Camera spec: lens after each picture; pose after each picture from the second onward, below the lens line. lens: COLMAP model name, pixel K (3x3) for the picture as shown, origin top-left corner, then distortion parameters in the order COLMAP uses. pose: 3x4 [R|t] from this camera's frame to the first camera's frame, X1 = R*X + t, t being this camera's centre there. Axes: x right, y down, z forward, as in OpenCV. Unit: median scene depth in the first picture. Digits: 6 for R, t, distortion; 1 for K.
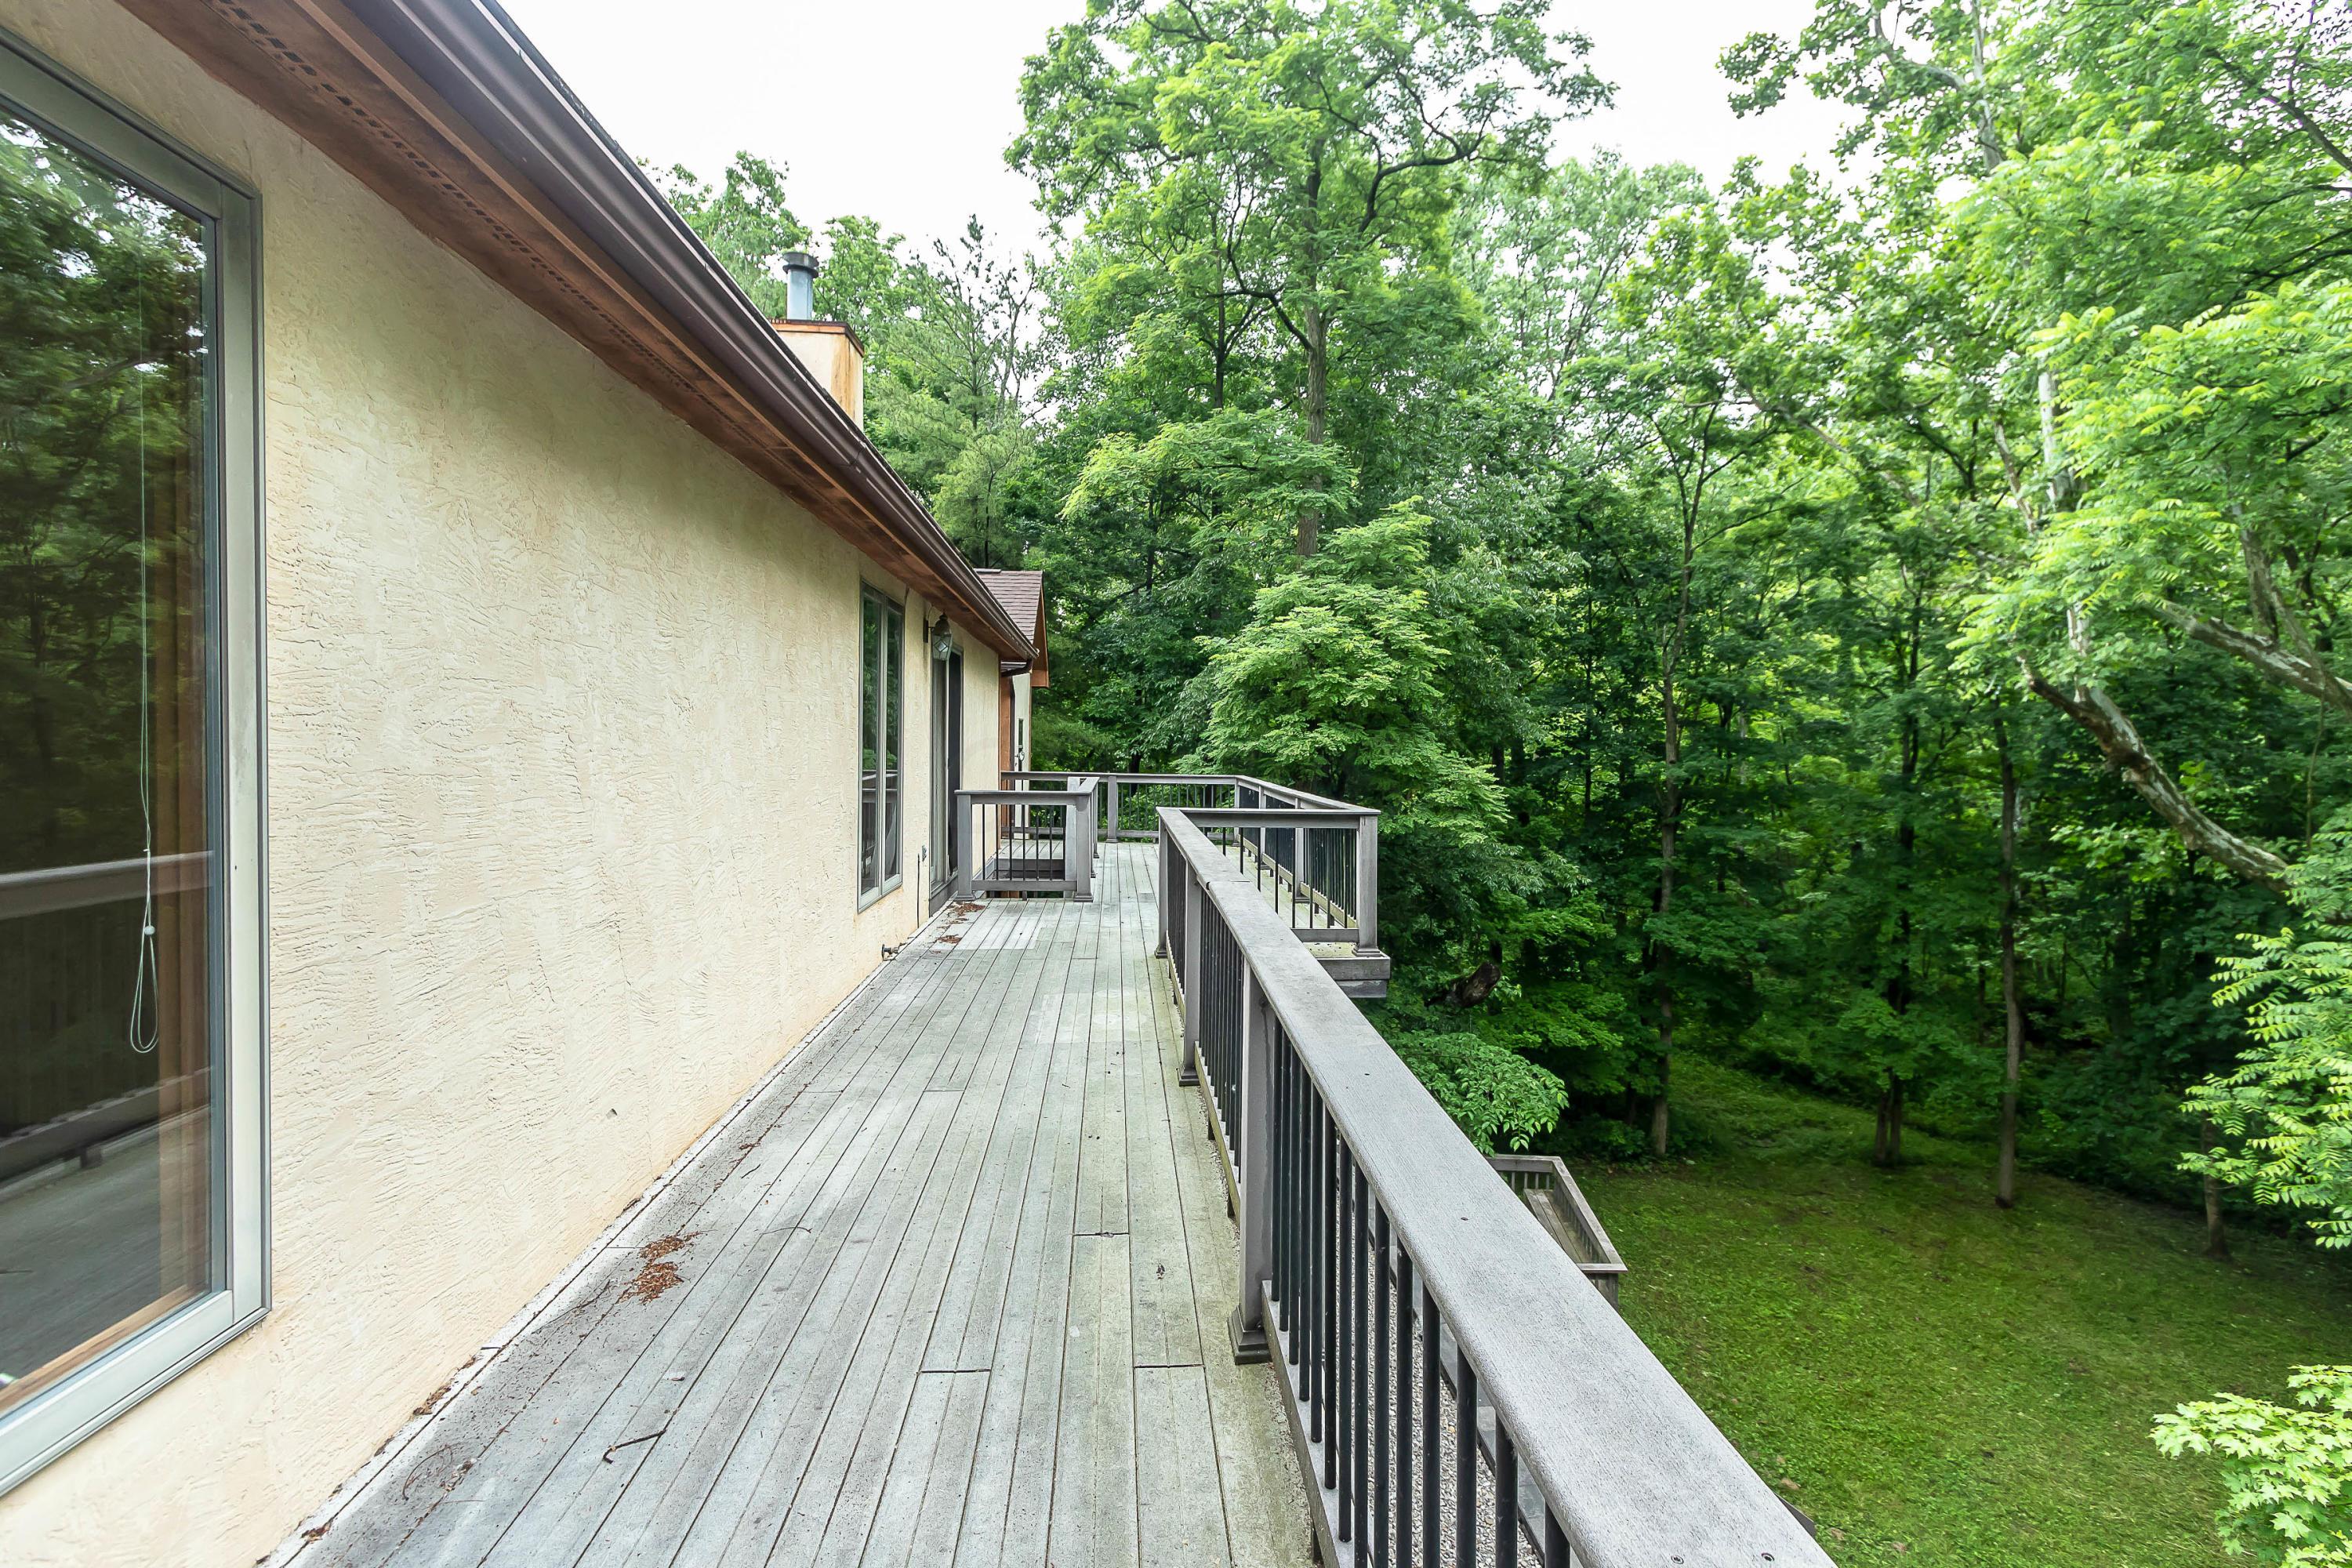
lens RADIAL K [[1067.8, 0, 1218.1], [0, 1067.8, 771.2], [0, 0, 1]] dist [0.009132, -0.002795]
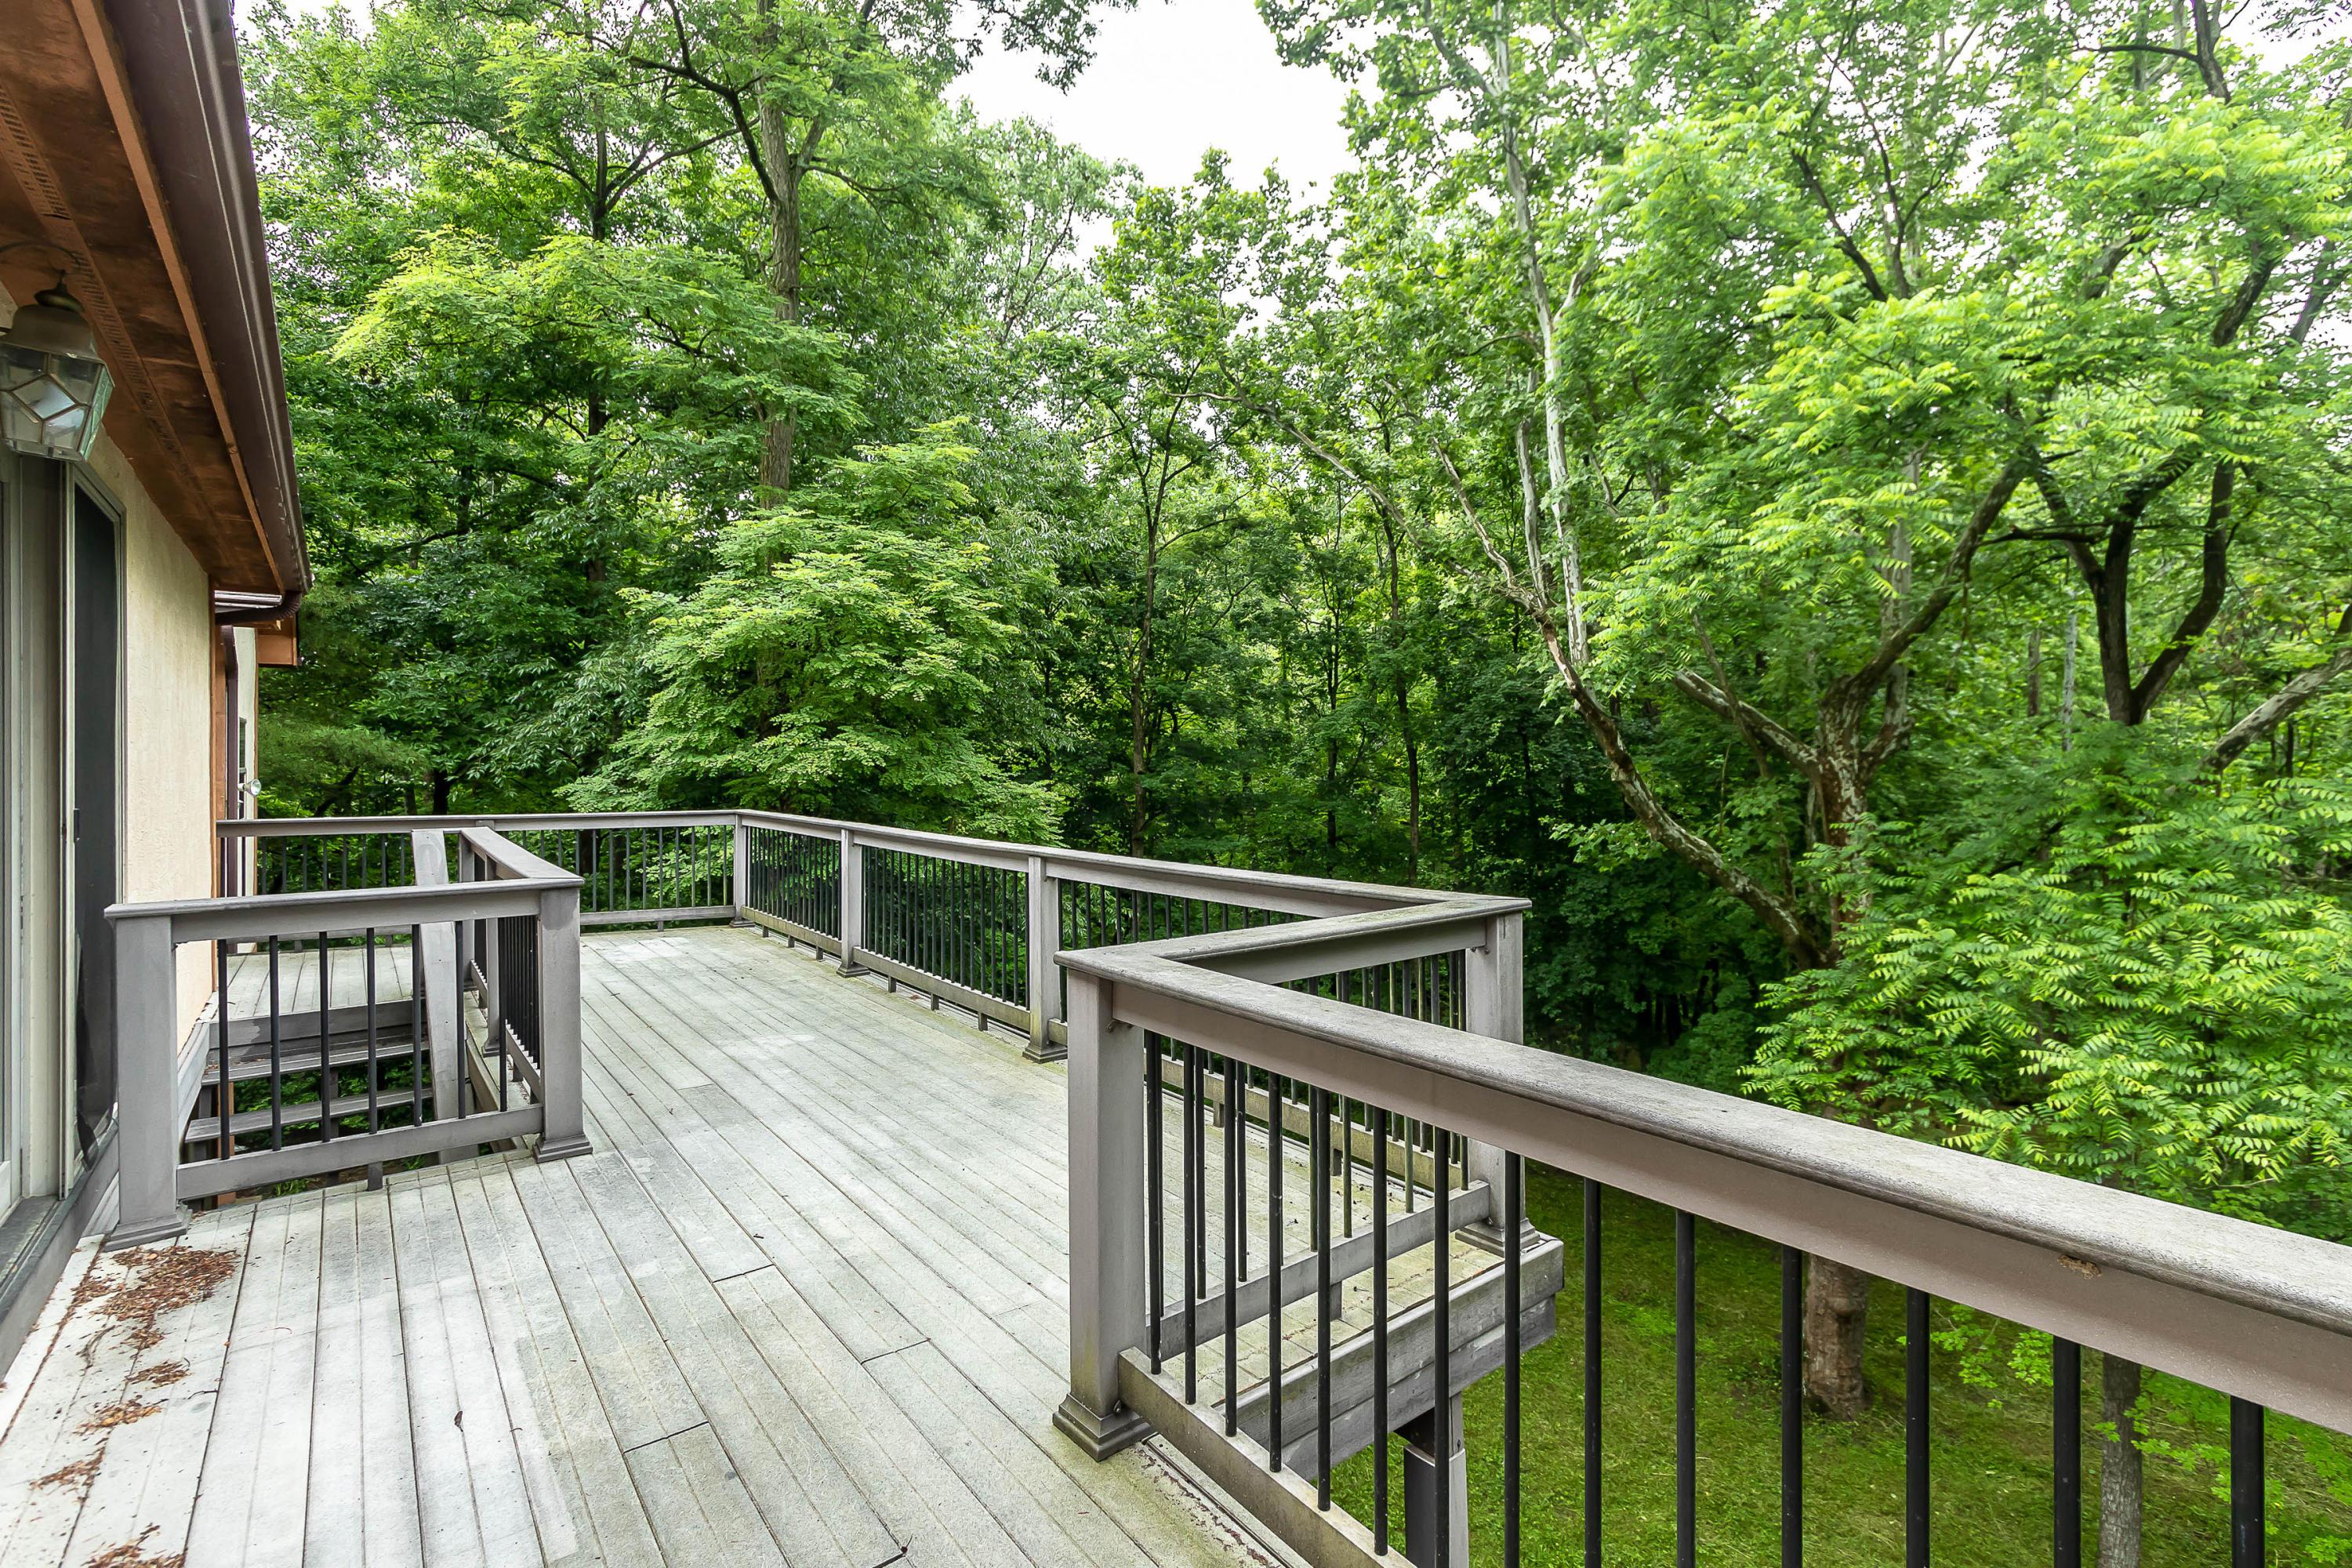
lens RADIAL K [[1067.8, 0, 1216.2], [0, 1067.8, 758.8], [0, 0, 1]] dist [0.009132, -0.002795]
pose [[0.832097, -0.014817, 0.554432, -0.075225], [0.028230, 0.999479, -0.015657, -0.006611], [-0.553911, 0.028680, 0.832082, 0.279950]]
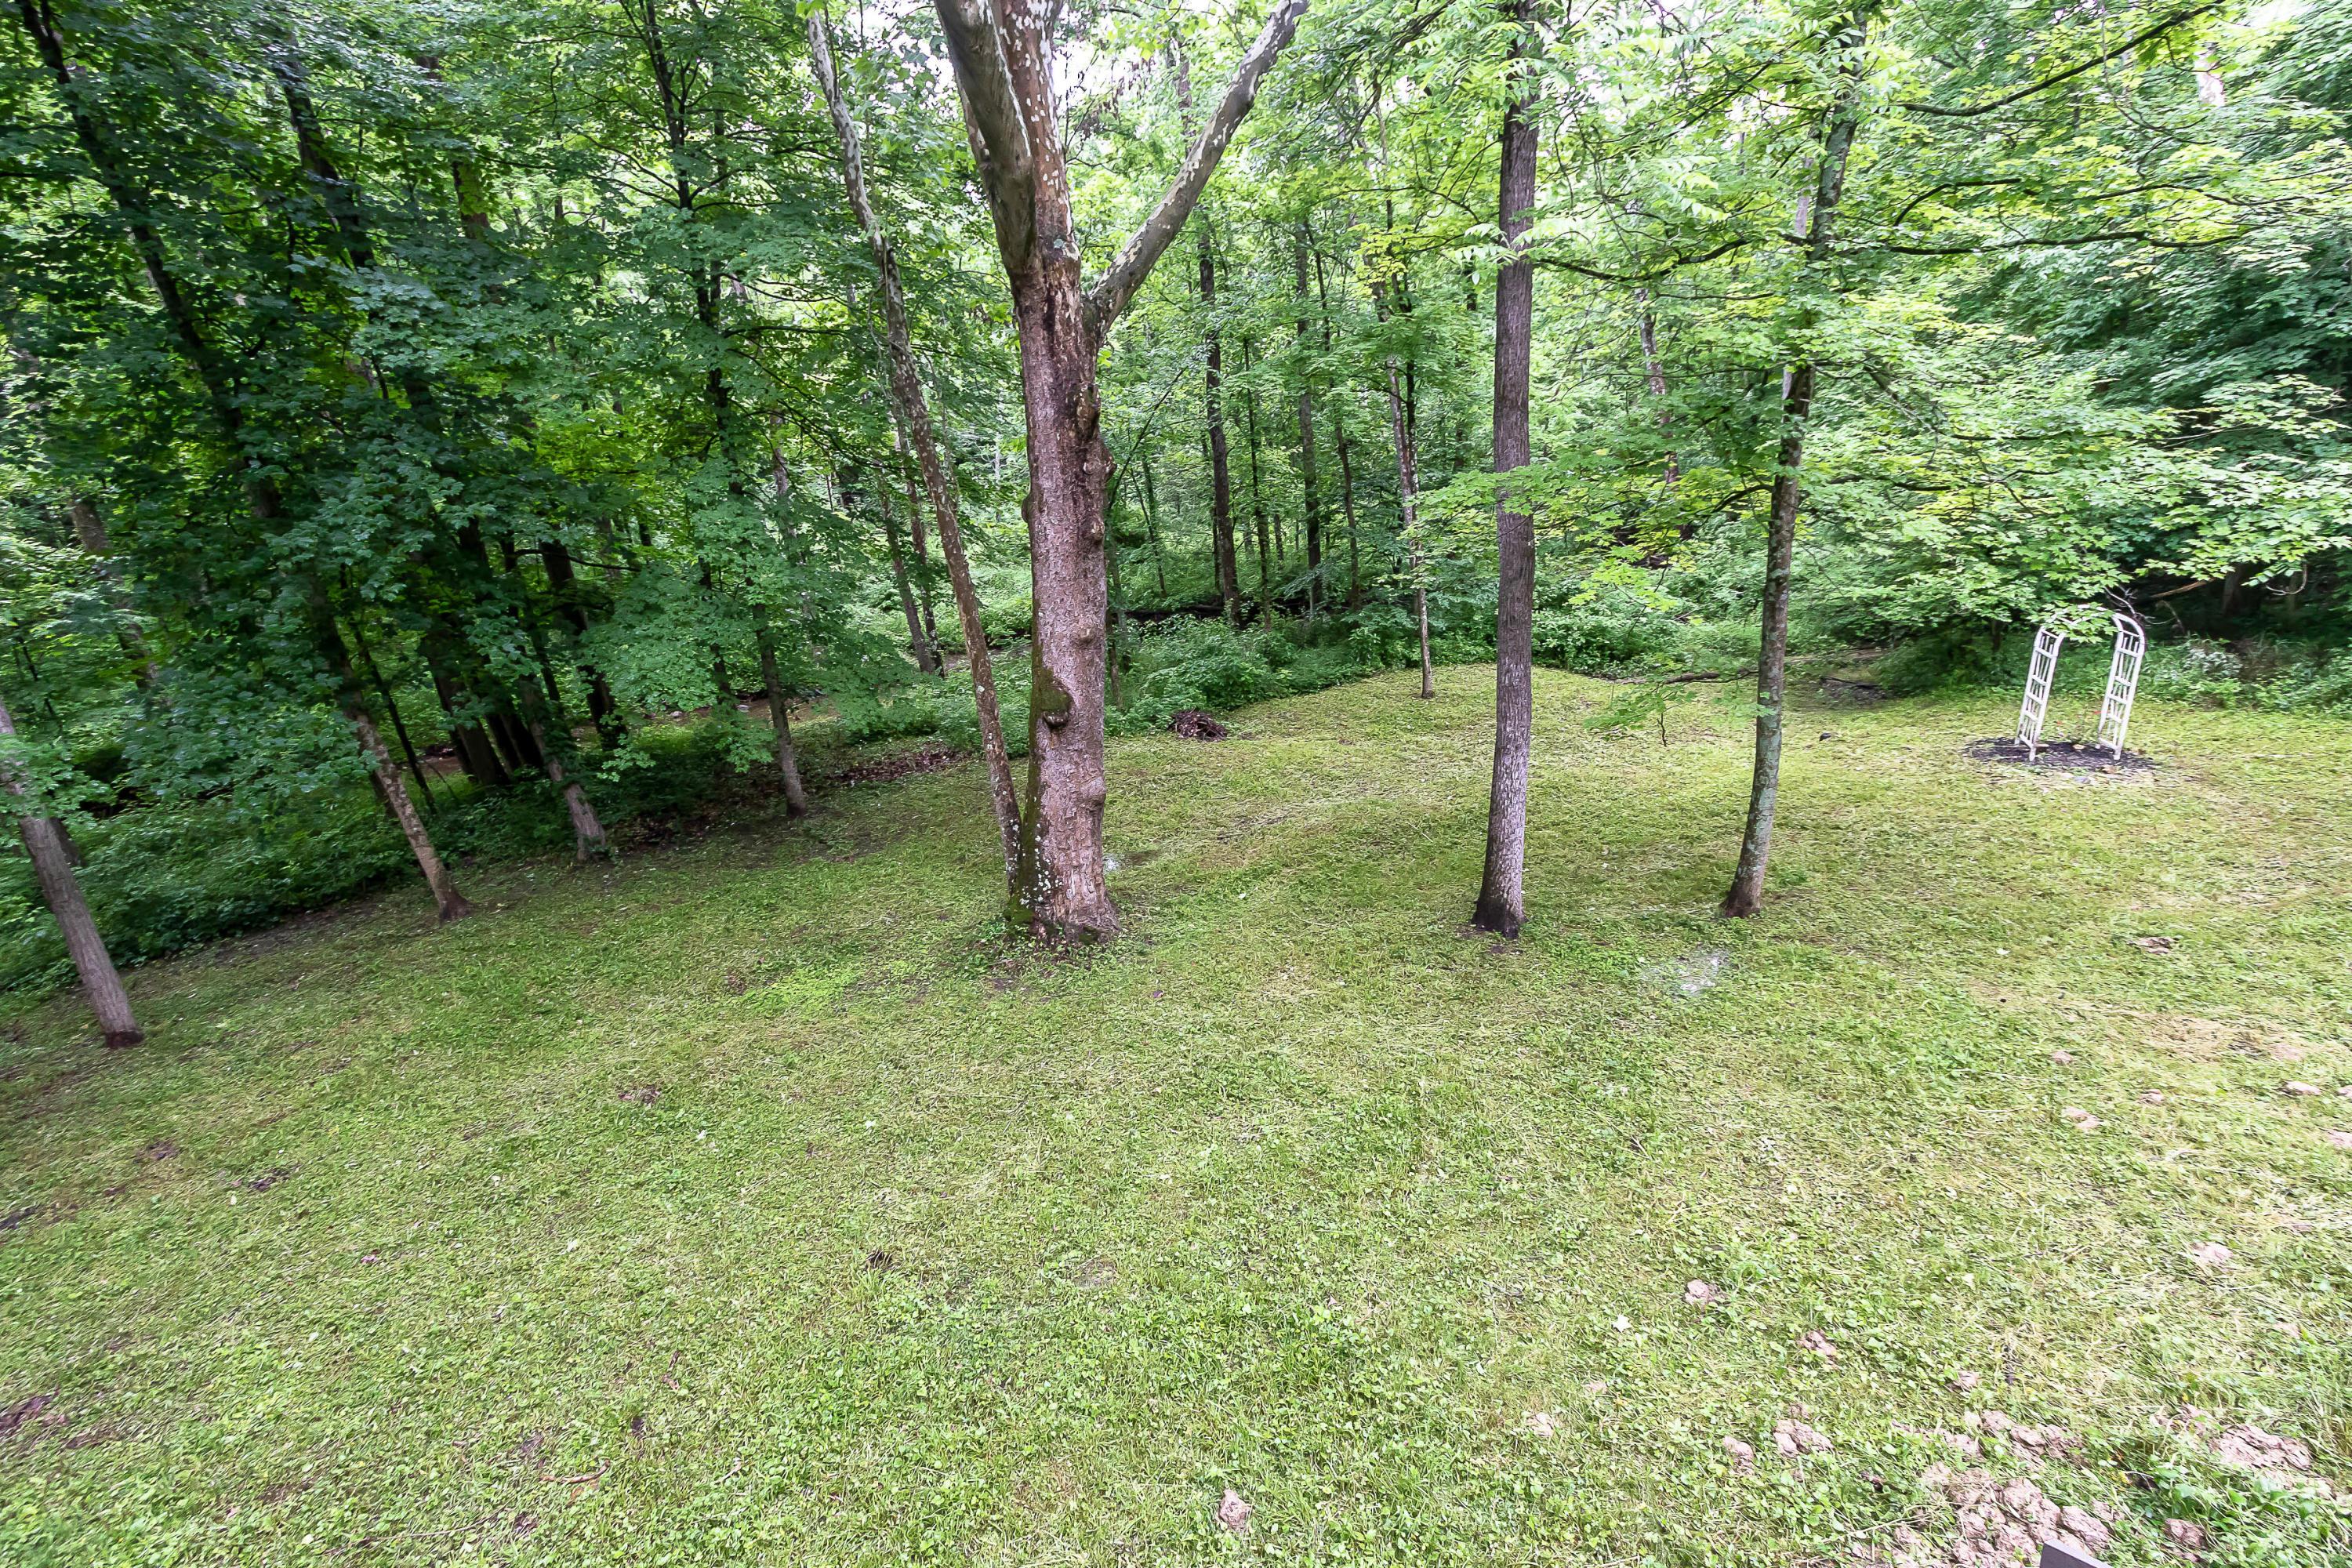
lens RADIAL K [[1067.8, 0, 1178.2], [0, 1067.8, 793.4], [0, 0, 1]] dist [0.009132, -0.002795]
pose [[-0.214772, -0.287590, 0.933362, 0.296438], [0.124054, 0.939890, 0.318147, 0.298505], [-0.968754, 0.184117, -0.166185, 0.891190]]
